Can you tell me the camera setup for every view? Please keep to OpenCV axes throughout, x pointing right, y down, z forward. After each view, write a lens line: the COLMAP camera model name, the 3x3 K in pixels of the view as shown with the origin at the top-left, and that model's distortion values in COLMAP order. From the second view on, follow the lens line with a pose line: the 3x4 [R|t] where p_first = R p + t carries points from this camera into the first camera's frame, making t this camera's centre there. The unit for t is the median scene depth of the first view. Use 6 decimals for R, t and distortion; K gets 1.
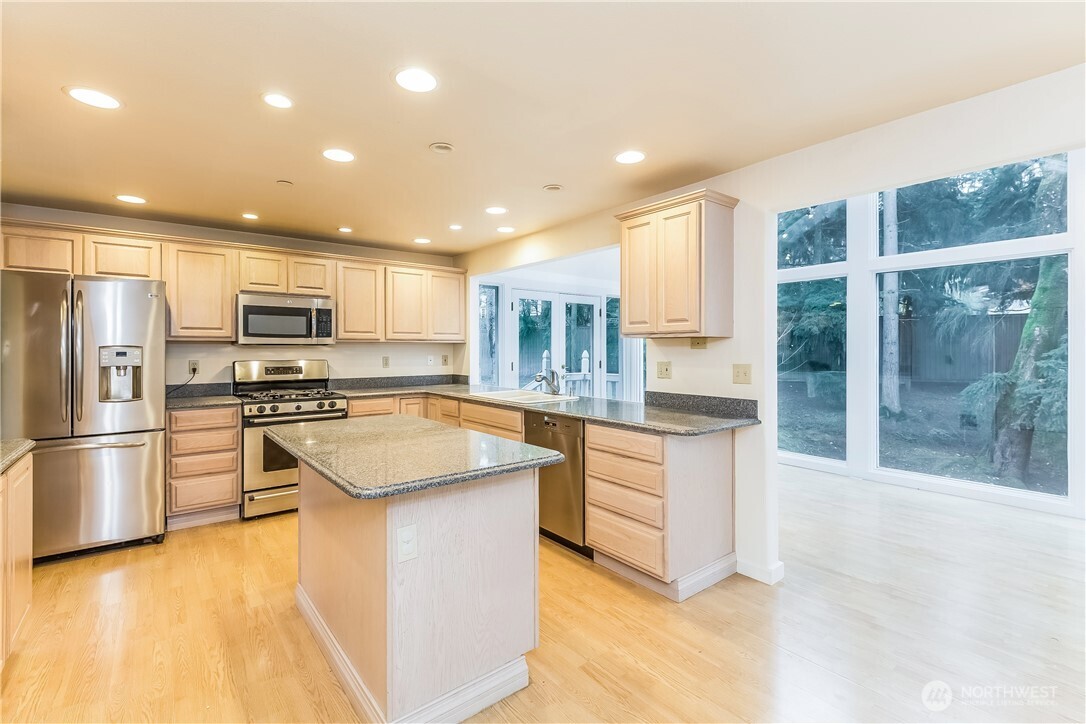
lens RADIAL K [[483.9, 0, 538.4], [0, 483.9, 351.3], [0, 0, 1]] dist [0.019049, -0.010981]
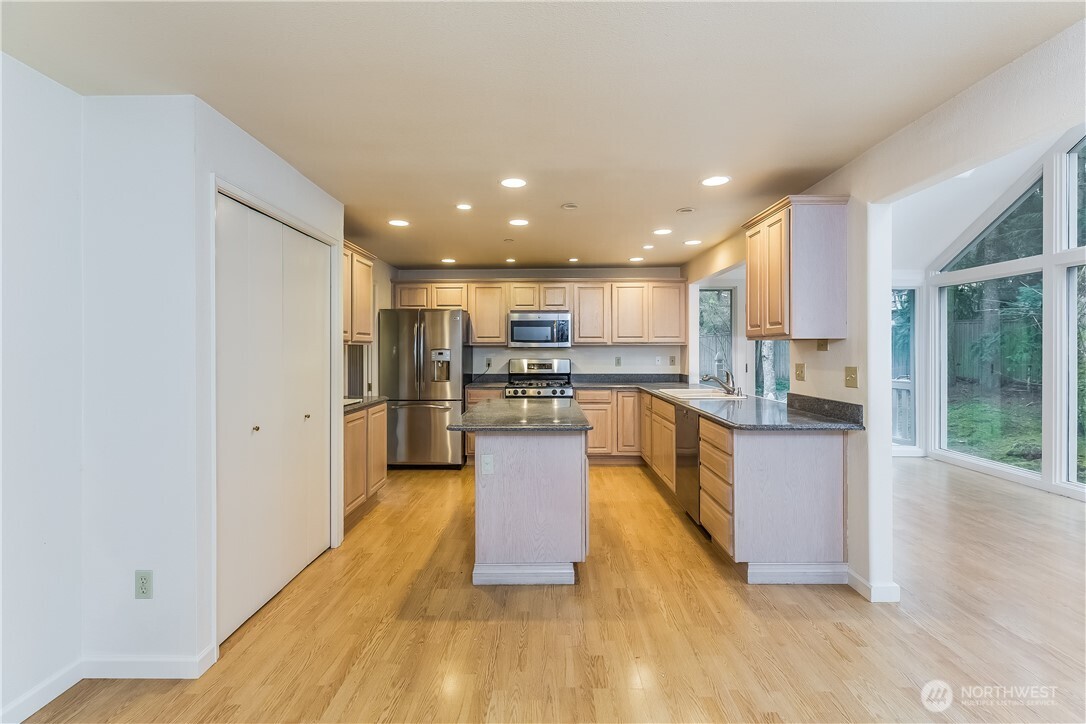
lens RADIAL K [[483.9, 0, 538.4], [0, 483.9, 351.3], [0, 0, 1]] dist [0.019049, -0.010981]
pose [[0.784721, 0.001048, -0.619848, 0.359221], [-0.002979, 0.999993, -0.002081, -0.000173], [0.619842, 0.003480, 0.784719, -0.089243]]
